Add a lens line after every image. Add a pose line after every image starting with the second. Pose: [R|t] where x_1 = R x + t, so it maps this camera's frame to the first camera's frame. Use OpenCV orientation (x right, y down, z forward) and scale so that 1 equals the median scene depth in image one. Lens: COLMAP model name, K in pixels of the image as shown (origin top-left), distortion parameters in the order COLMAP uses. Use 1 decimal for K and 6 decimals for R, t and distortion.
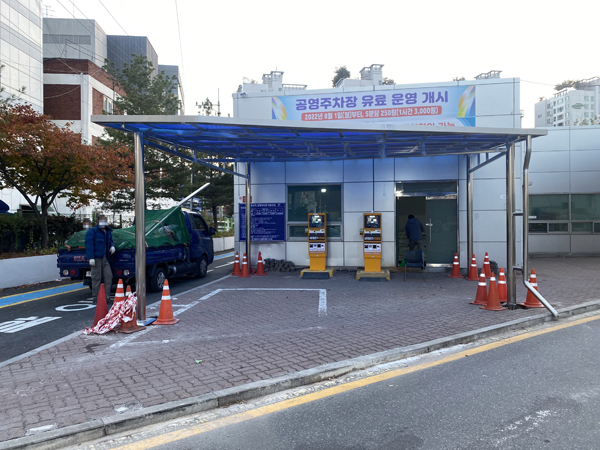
lens RADIAL K [[456.1, 0, 300.0], [0, 456.1, 225.0], [0, 0, 1]] dist [0.013290, -0.001085]
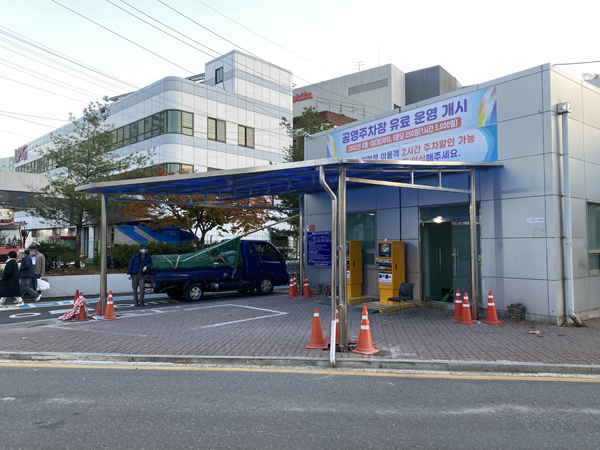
lens RADIAL K [[456.1, 0, 300.0], [0, 456.1, 225.0], [0, 0, 1]] dist [0.013290, -0.001085]
pose [[0.745529, -0.025180, -0.665998, 0.619125], [-0.004374, 0.999080, -0.042671, -0.017736], [0.666459, 0.034726, 0.744732, 0.154477]]
